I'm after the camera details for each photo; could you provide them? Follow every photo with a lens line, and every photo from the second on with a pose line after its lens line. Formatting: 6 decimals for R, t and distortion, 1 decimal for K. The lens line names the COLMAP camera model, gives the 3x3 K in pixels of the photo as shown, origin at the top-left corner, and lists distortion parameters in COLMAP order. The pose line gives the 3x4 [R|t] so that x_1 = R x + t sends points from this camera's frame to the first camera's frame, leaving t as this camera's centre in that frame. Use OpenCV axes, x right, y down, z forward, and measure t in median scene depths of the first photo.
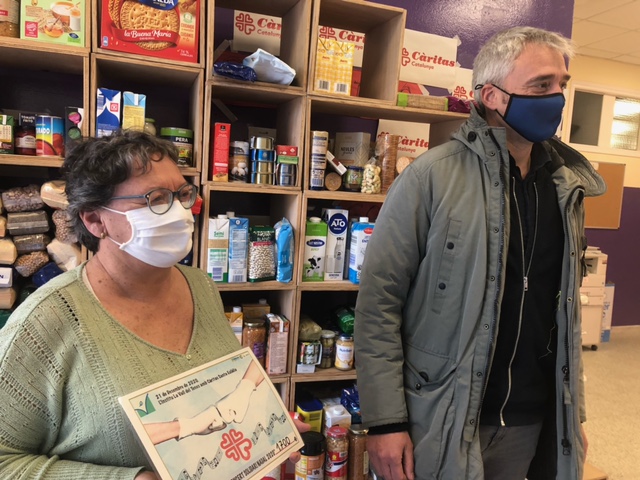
lens RADIAL K [[527.2, 0, 317.5], [0, 527.2, 233.7], [0, 0, 1]] dist [0.029218, -0.048682]
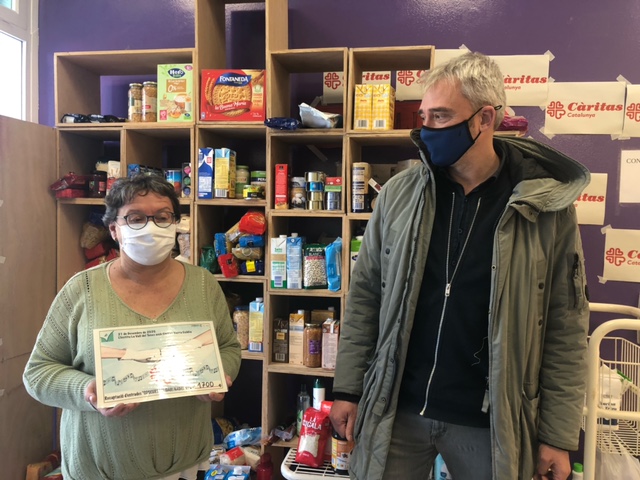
lens RADIAL K [[527.2, 0, 330.2], [0, 527.2, 244.6], [0, 0, 1]] dist [0.029218, -0.048682]
pose [[0.858729, -0.019742, -0.512050, 0.559676], [-0.012105, 0.998197, -0.058785, 0.059808], [0.512287, 0.056679, 0.856942, -0.030286]]
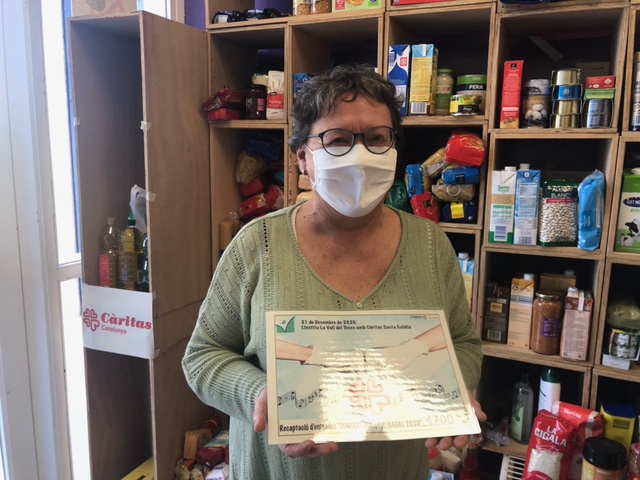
lens RADIAL K [[527.2, 0, 325.0], [0, 527.2, 245.1], [0, 0, 1]] dist [0.029218, -0.048682]
pose [[0.711240, 0.073308, -0.699117, 0.224366], [-0.032252, 0.996903, 0.071722, 0.040934], [0.702209, -0.028464, 0.711401, 0.145933]]
